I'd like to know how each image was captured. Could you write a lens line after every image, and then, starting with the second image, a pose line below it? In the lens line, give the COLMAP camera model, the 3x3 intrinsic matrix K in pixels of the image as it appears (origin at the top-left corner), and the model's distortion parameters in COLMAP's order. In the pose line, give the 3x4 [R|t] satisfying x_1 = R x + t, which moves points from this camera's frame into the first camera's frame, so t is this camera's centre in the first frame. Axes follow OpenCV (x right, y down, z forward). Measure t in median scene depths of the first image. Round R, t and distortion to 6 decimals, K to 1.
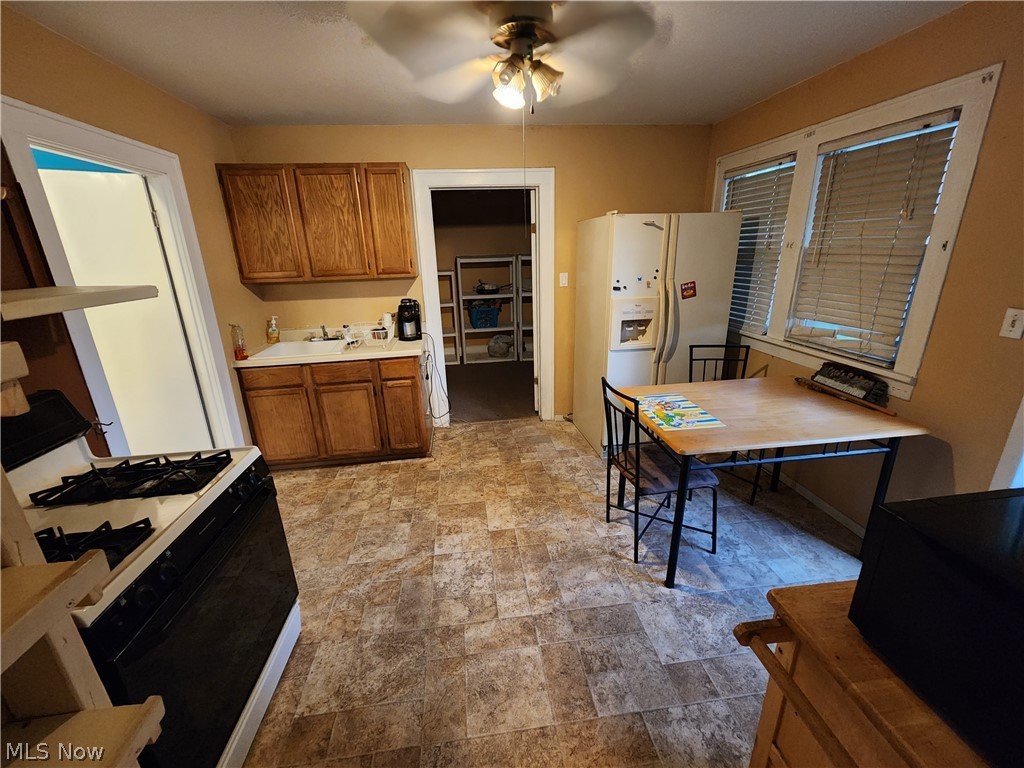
lens RADIAL K [[419.9, 0, 512.0], [0, 419.9, 384.0], [0, 0, 1]] dist [-0.002354, -0.000392]
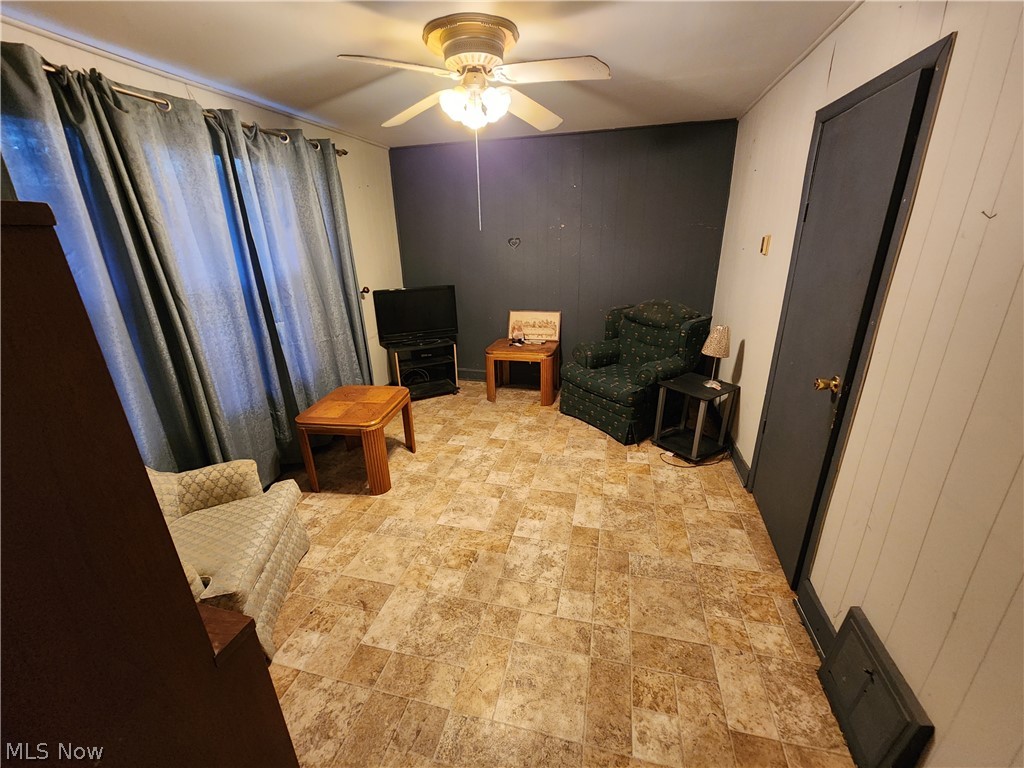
lens RADIAL K [[419.9, 0, 512.0], [0, 419.9, 384.0], [0, 0, 1]] dist [-0.002354, -0.000392]
pose [[0.932626, 0.127674, -0.337504, 0.128145], [-0.114112, 0.991666, 0.059810, -0.018863], [0.342327, -0.017267, 0.939422, 0.059392]]
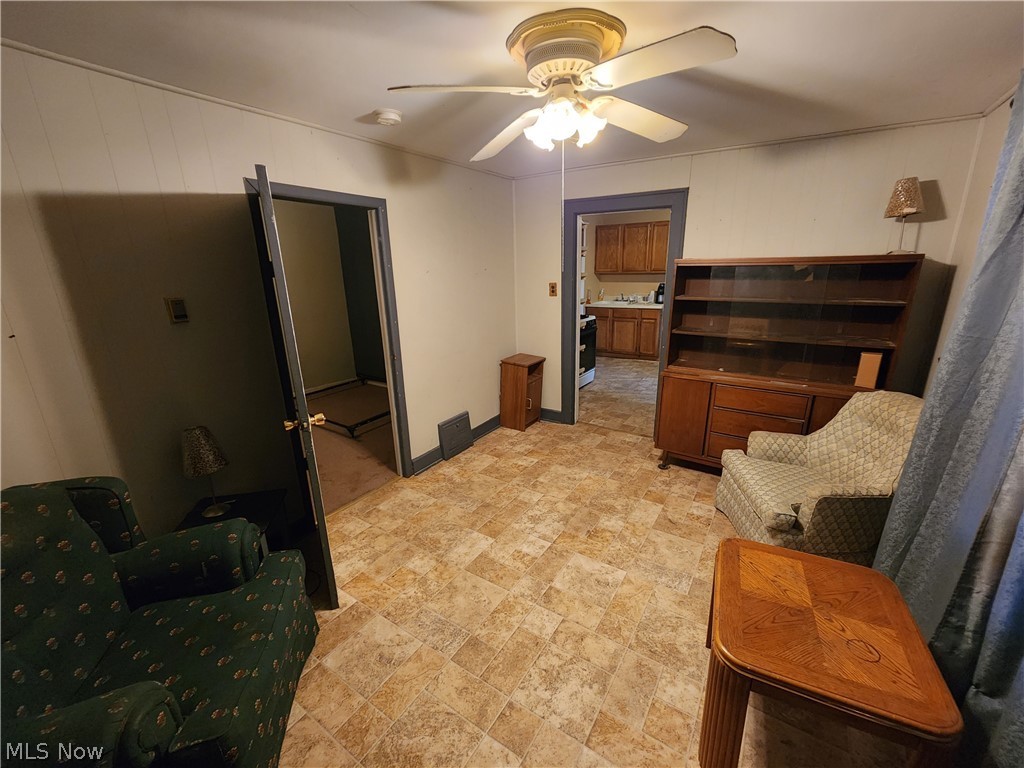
lens RADIAL K [[419.9, 0, 512.0], [0, 419.9, 384.0], [0, 0, 1]] dist [-0.002354, -0.000392]
pose [[-0.760160, -0.130314, 0.636534, -0.888291], [0.248812, 0.846618, 0.470458, -0.580616], [-0.600208, 0.516001, -0.611141, 1.792402]]
